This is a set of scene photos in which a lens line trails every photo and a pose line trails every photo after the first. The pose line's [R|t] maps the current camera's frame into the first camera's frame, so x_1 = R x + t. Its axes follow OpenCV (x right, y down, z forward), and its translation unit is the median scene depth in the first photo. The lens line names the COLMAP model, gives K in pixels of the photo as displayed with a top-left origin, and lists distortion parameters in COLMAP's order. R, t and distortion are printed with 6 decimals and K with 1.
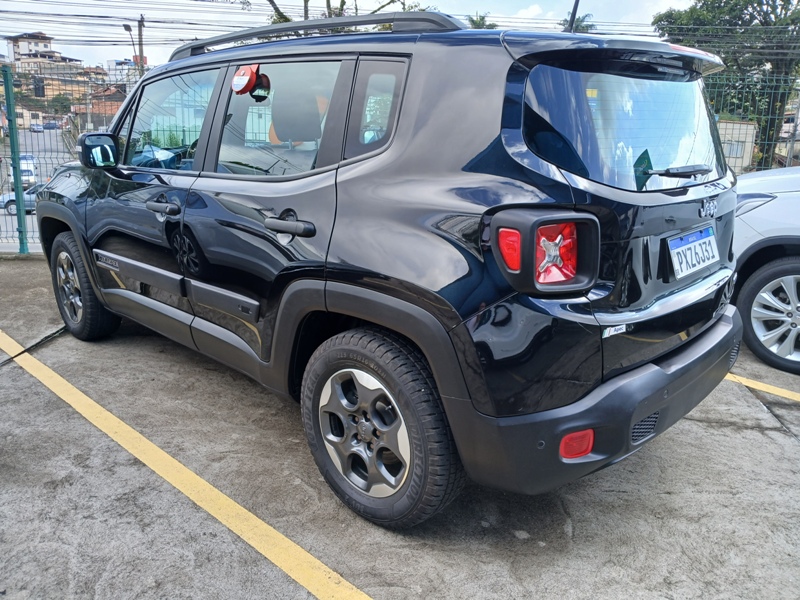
lens RADIAL K [[643.4, 0, 400.0], [0, 643.4, 300.0], [0, 0, 1]] dist [0.063333, -0.129765]
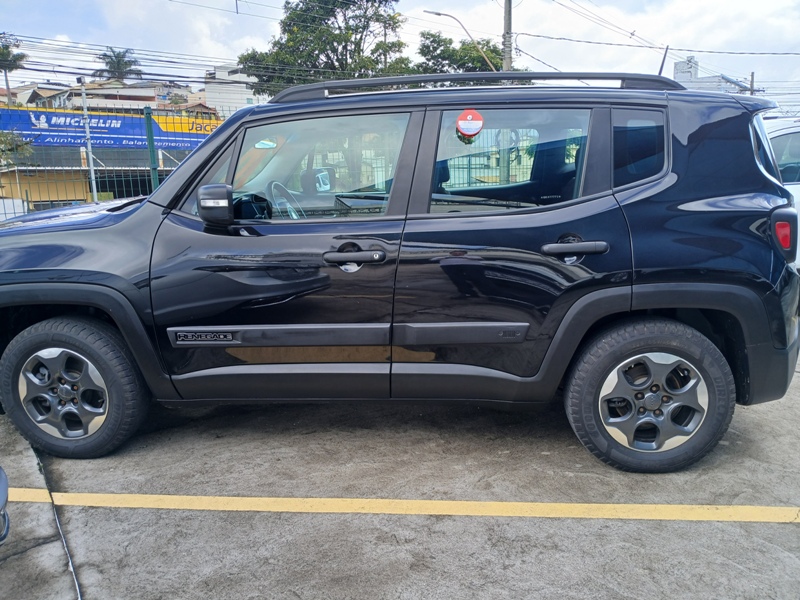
lens RADIAL K [[650.0, 0, 400.0], [0, 650.0, 300.0], [0, 0, 1]] dist [-0.011515, -0.009593]
pose [[0.757386, -0.167158, 0.631209, -1.143360], [0.195456, 0.980391, 0.025102, -0.111519], [-0.623027, 0.104362, 0.775207, 0.303682]]
